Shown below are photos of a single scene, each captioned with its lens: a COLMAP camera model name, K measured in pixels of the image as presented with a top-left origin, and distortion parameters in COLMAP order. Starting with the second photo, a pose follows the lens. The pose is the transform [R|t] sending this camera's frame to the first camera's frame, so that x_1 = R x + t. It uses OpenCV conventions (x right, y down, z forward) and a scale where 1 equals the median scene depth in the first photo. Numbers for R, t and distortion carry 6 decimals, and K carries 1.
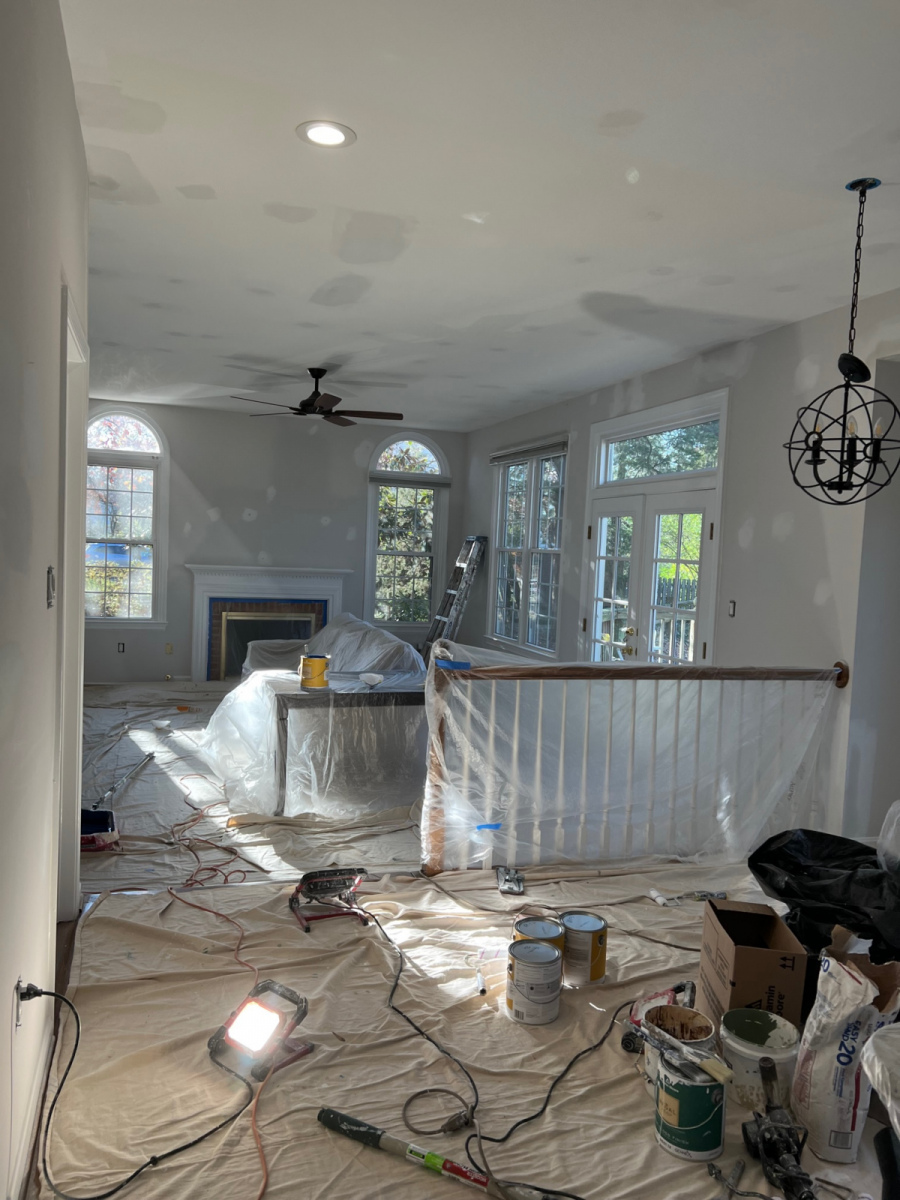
lens RADIAL K [[897.2, 0, 450.0], [0, 897.2, 600.0], [0, 0, 1]] dist [0.070465, -0.089527]
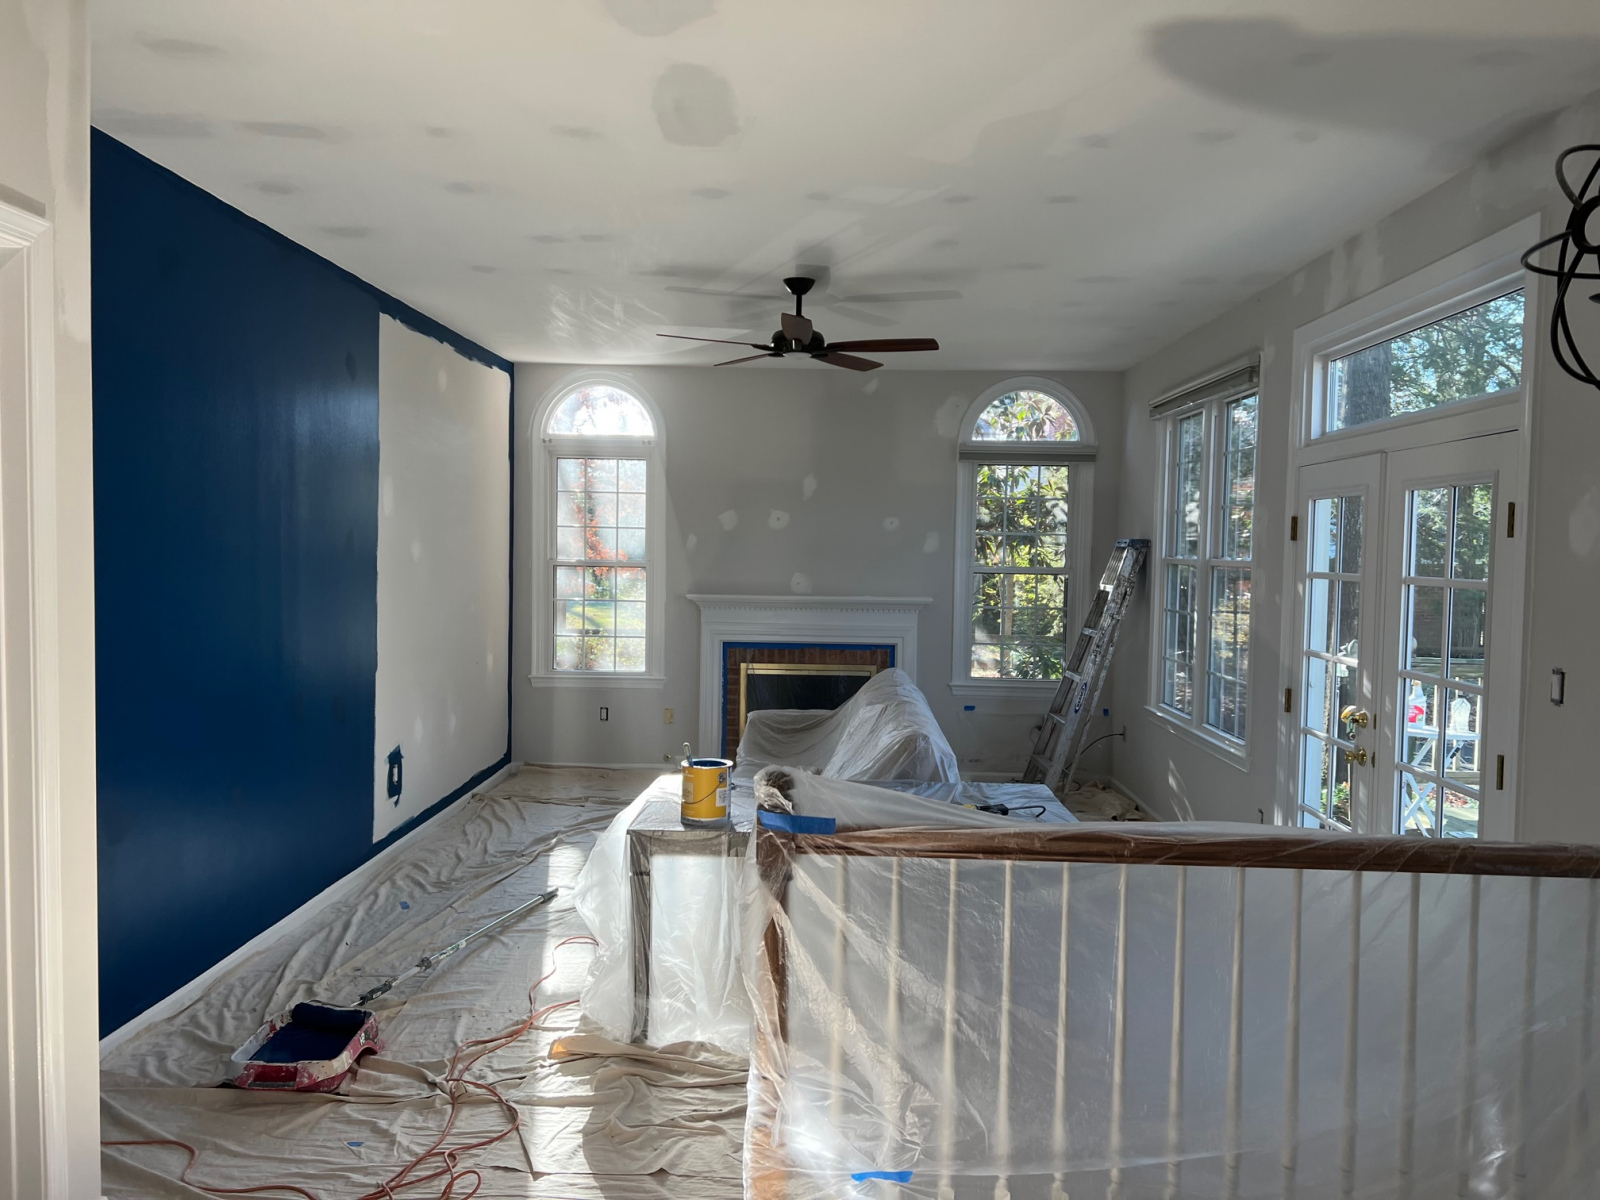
lens RADIAL K [[1196.3, 0, 800.0], [0, 1196.3, 600.0], [0, 0, 1]] dist [0.070465, -0.089527]
pose [[0.941955, -0.012701, -0.335499, 0.125934], [0.005087, 0.999709, -0.023562, -0.017590], [0.335700, 0.020488, 0.941746, 0.231242]]
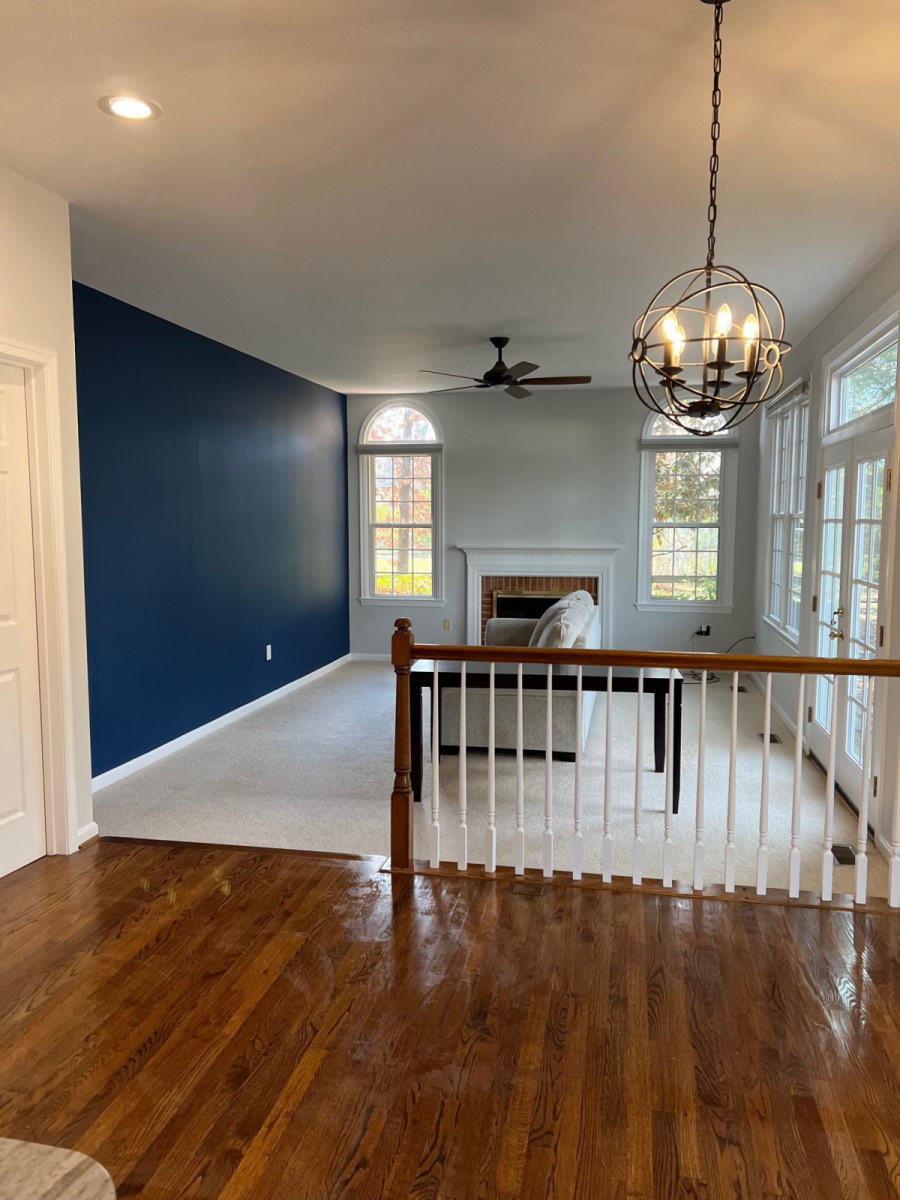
lens RADIAL K [[897.2, 0, 450.0], [0, 897.2, 600.0], [0, 0, 1]] dist [0.070465, -0.089527]
pose [[0.869084, 0.002103, -0.494660, 0.286151], [0.009550, 0.999733, 0.021030, 0.003785], [0.494572, -0.023001, 0.868832, 0.128841]]
